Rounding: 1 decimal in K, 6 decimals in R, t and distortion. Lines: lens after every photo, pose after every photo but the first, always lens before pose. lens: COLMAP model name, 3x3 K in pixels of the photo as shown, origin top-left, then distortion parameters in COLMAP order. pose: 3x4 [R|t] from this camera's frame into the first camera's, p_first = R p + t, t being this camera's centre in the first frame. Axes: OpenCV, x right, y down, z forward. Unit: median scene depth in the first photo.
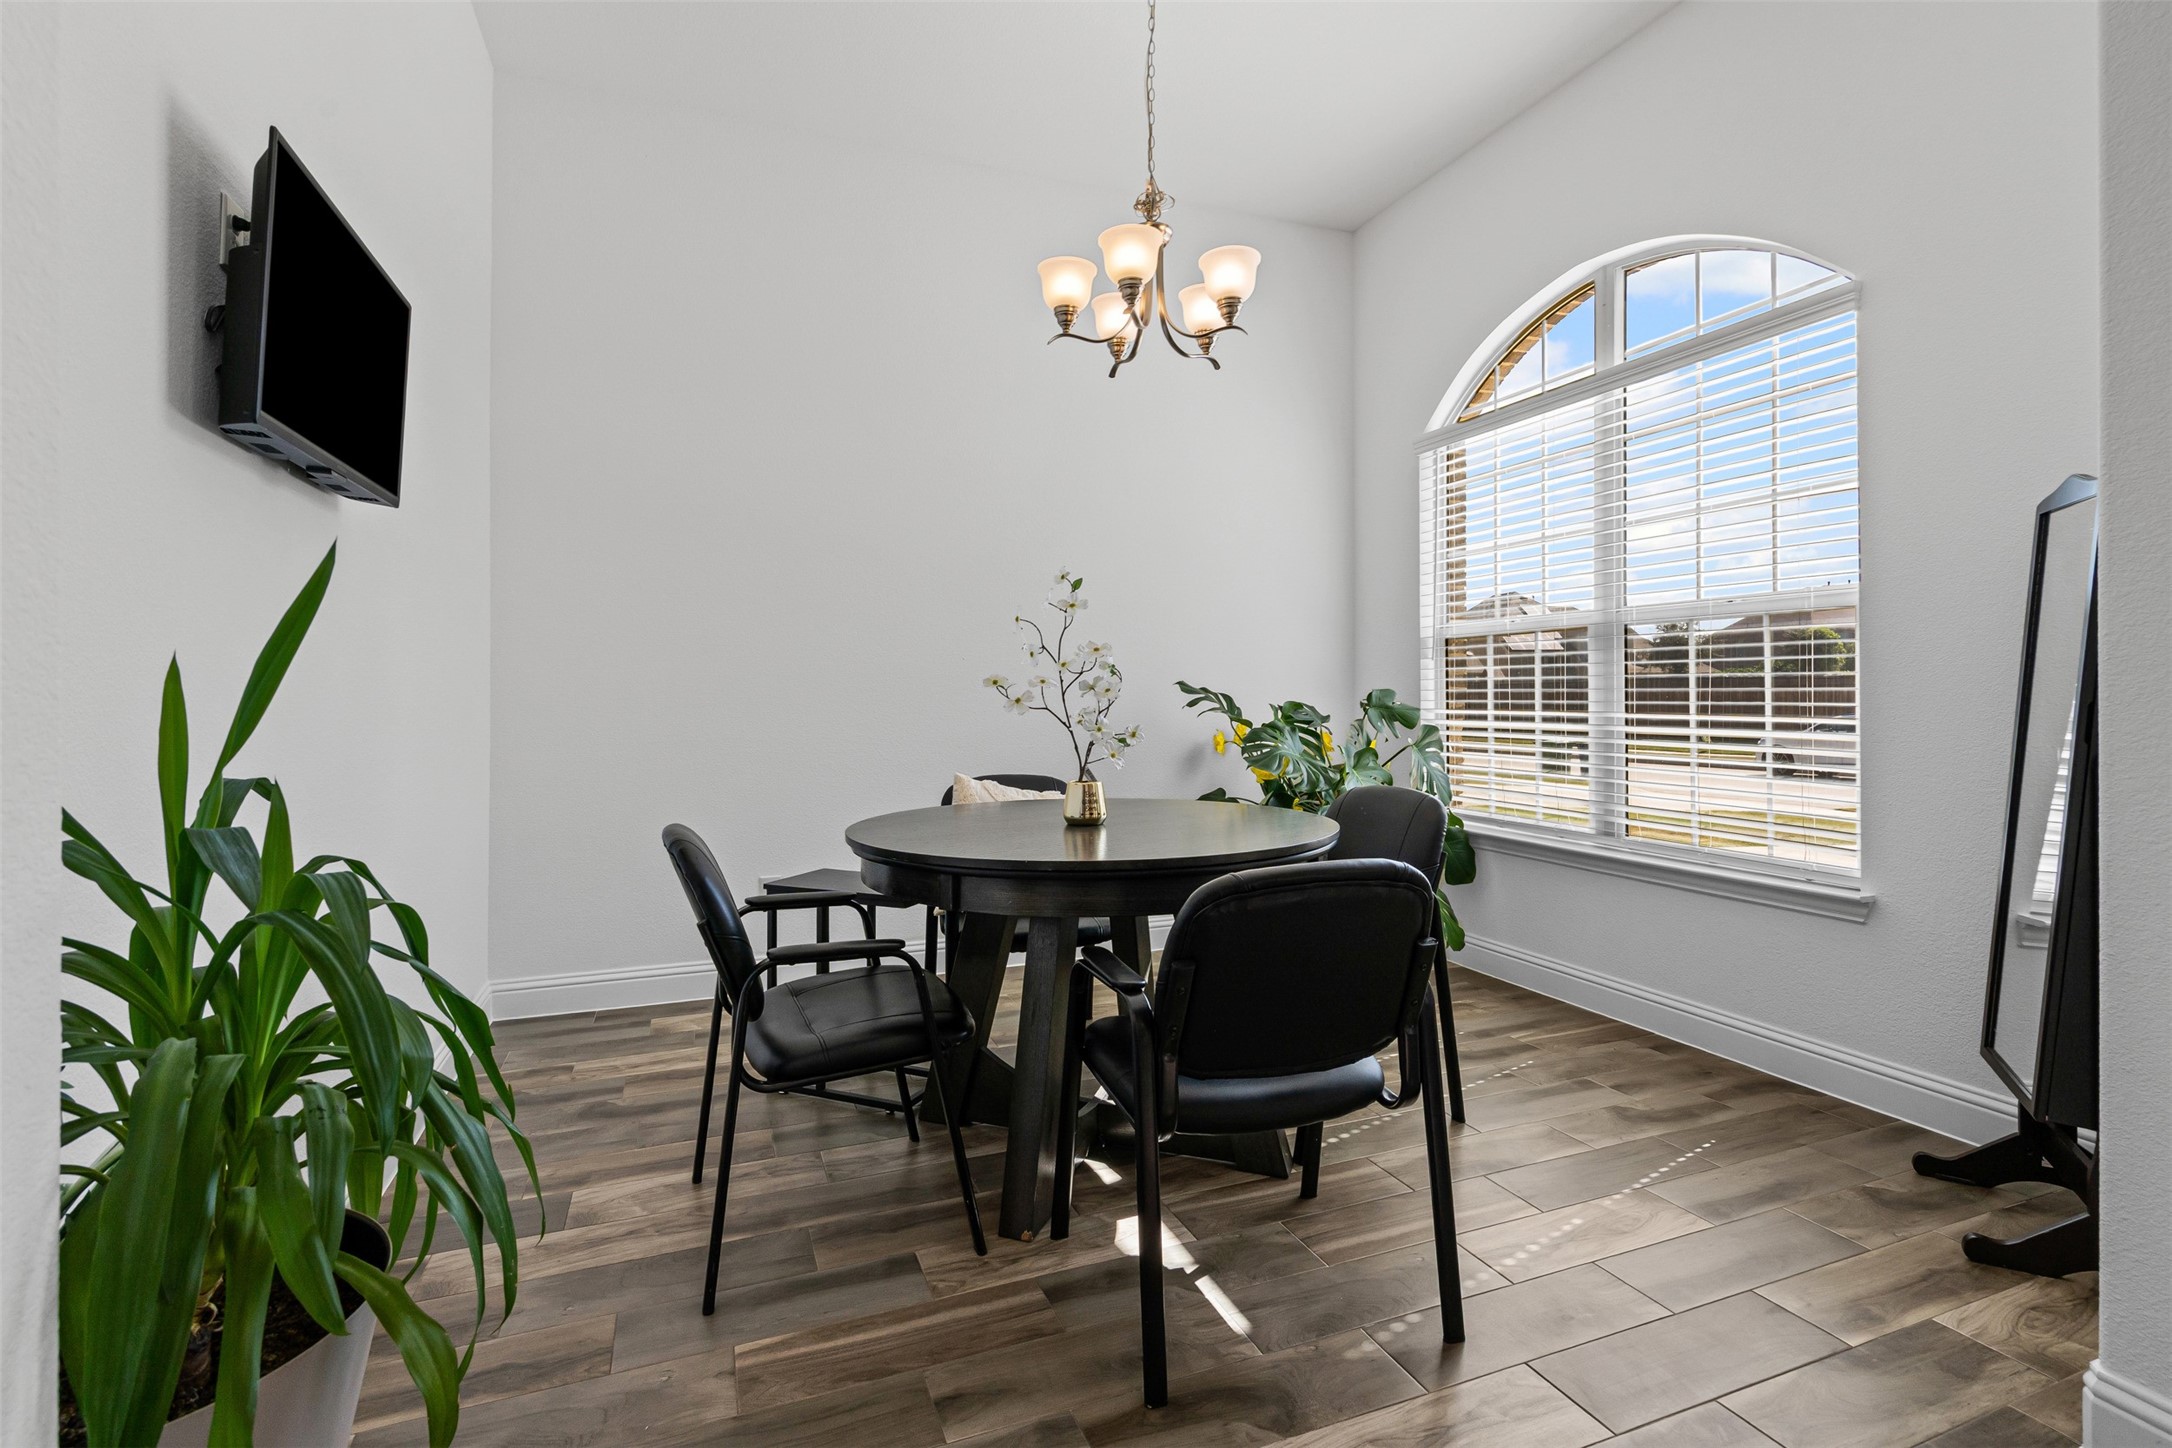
lens RADIAL K [[1008.4, 0, 1101.1], [0, 1008.4, 706.0], [0, 0, 1]] dist [-0.000861, -0.000282]
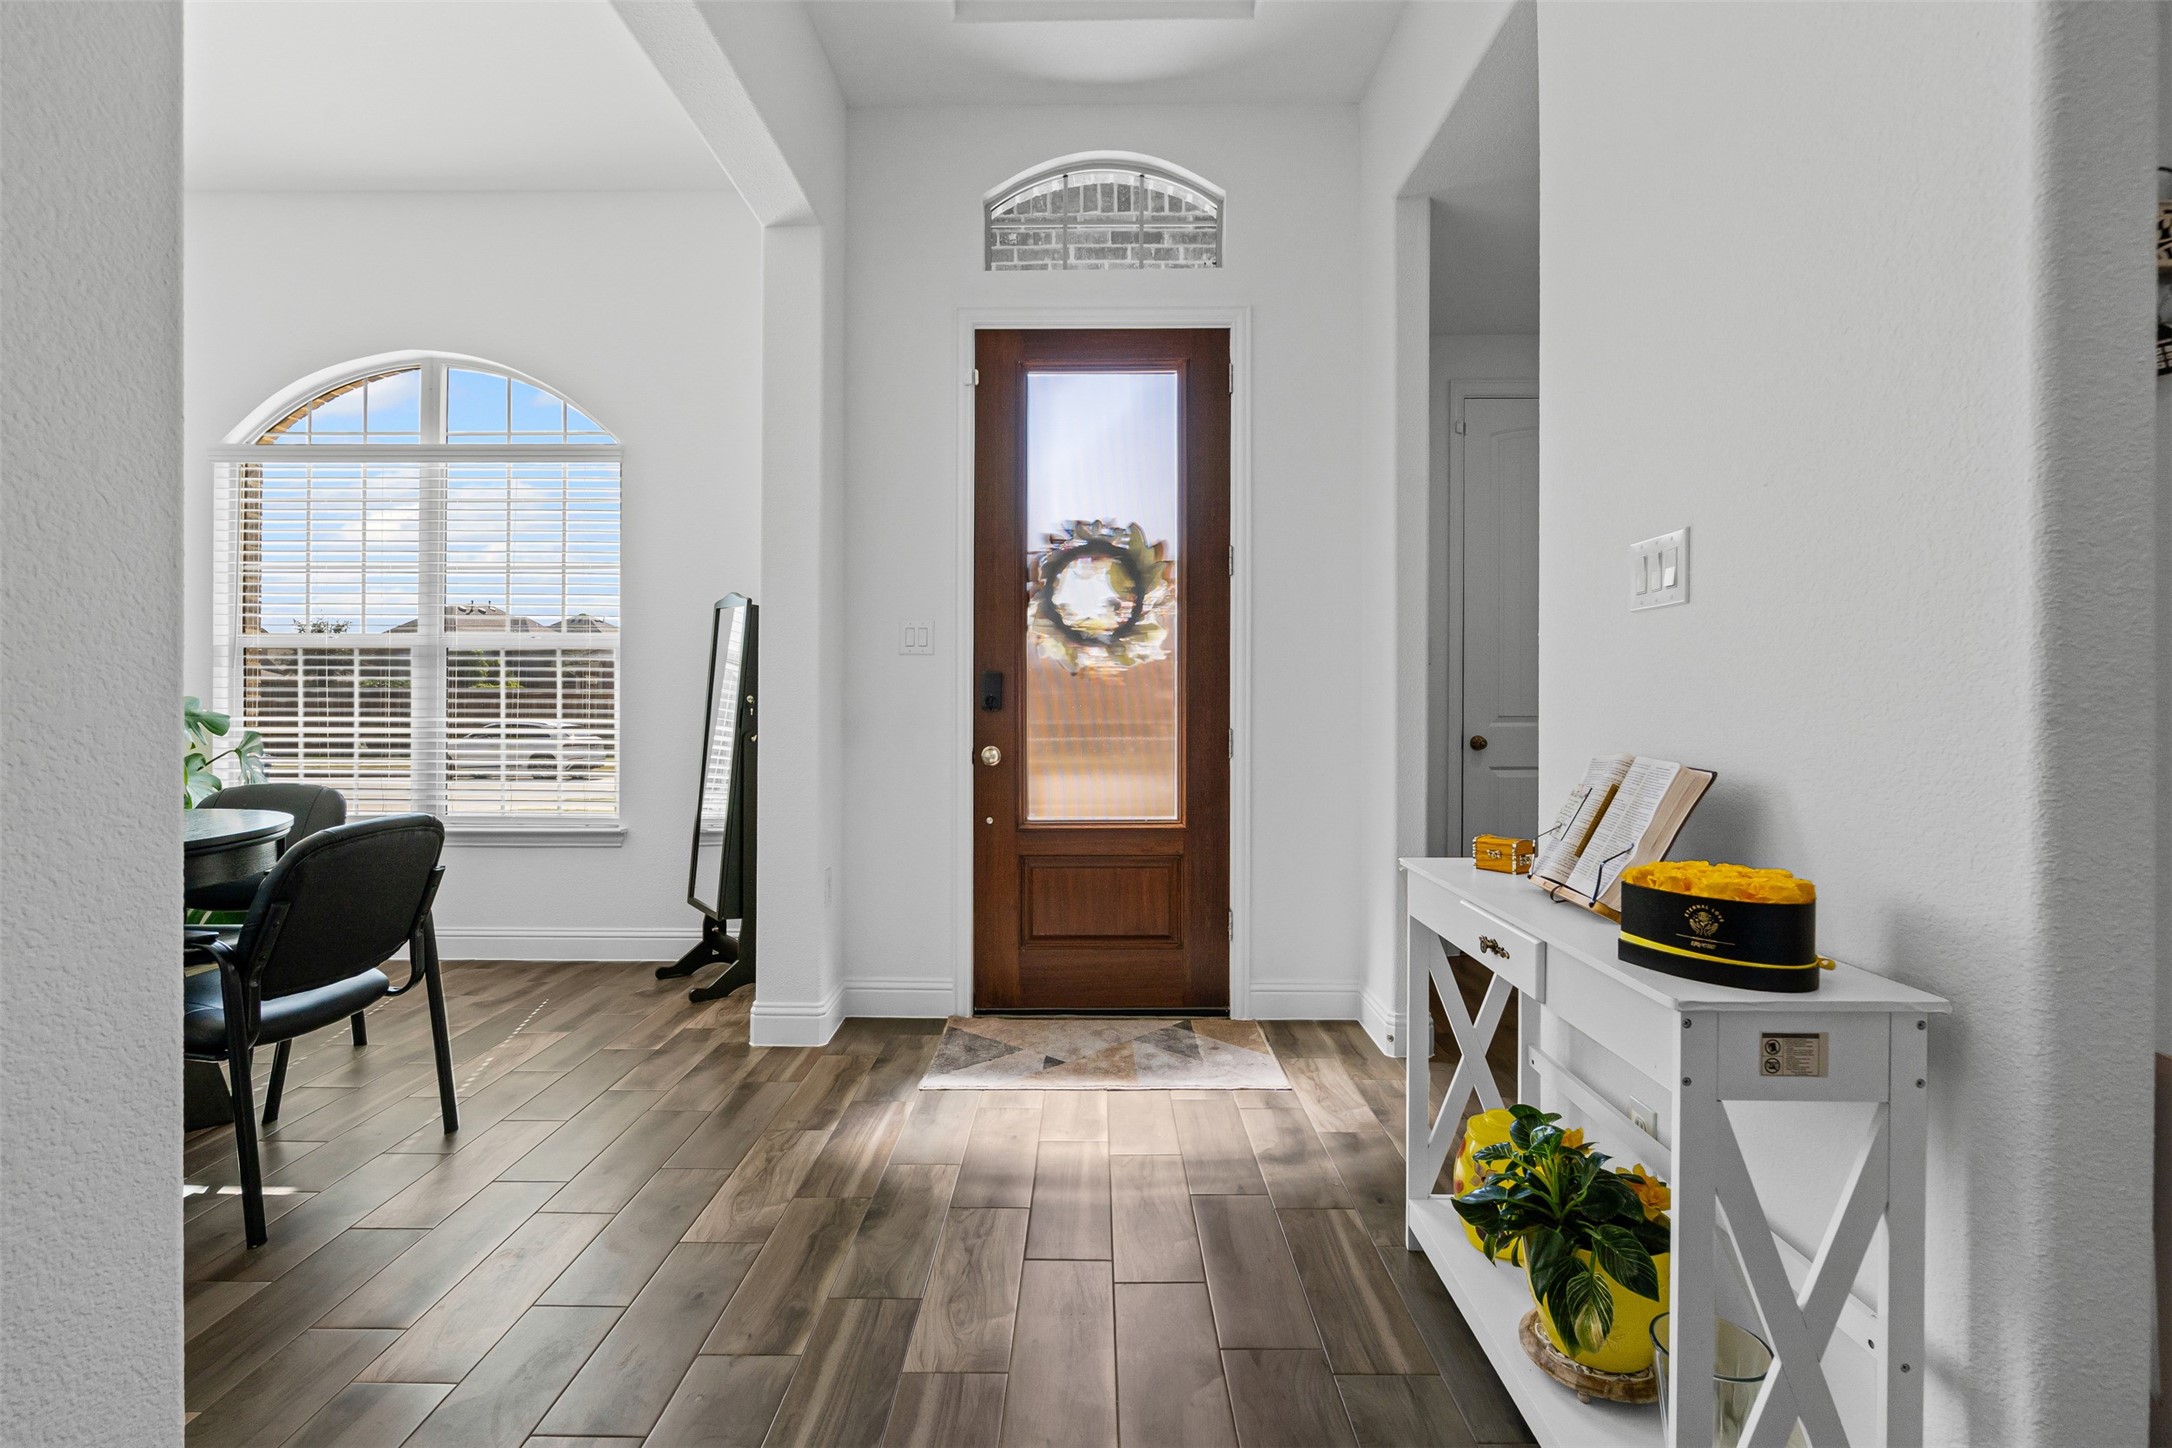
lens RADIAL K [[1008.4, 0, 1101.1], [0, 1008.4, 706.0], [0, 0, 1]] dist [-0.000861, -0.000282]
pose [[0.367615, -0.000861, 0.929978, -0.411002], [0.003978, 0.999992, -0.000647, -0.005069], [-0.929970, 0.003937, 0.367615, -0.277389]]
